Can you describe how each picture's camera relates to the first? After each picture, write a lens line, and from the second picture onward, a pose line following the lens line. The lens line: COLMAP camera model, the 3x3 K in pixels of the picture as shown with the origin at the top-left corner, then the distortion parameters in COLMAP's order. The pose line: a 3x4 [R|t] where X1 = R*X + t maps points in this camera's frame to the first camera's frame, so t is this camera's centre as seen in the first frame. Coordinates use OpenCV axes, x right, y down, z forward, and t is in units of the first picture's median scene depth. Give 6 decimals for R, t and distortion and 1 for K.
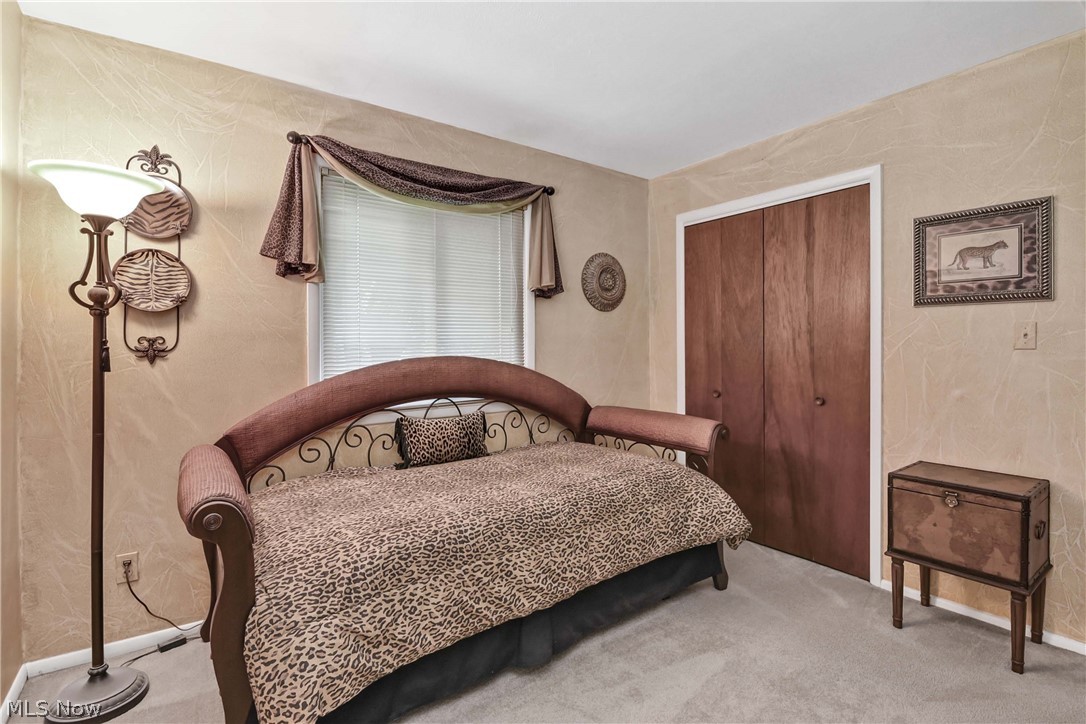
lens RADIAL K [[516.1, 0, 538.6], [0, 516.1, 351.1], [0, 0, 1]] dist [-0.006474, -0.001306]
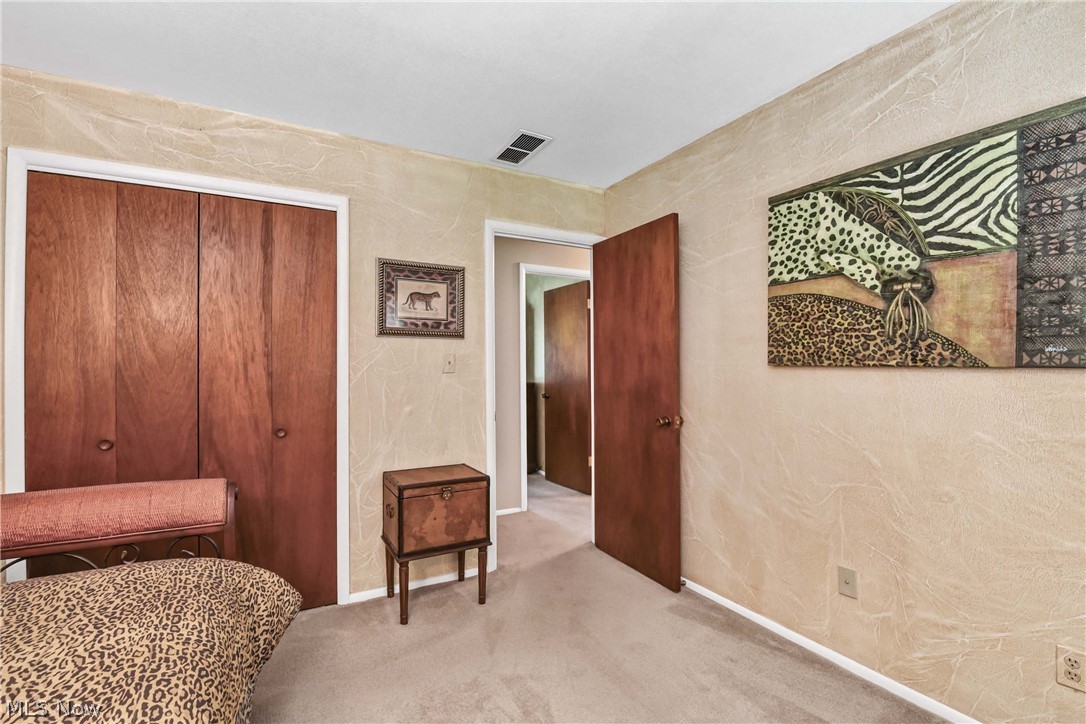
lens RADIAL K [[484.4, 0, 537.4], [0, 484.4, 369.3], [0, 0, 1]] dist [-0.010429, -0.002151]
pose [[0.109695, 0.004544, 0.993955, -0.253299], [0.014690, 0.999873, -0.006193, -0.001479], [-0.993857, 0.015280, 0.109614, 0.482253]]
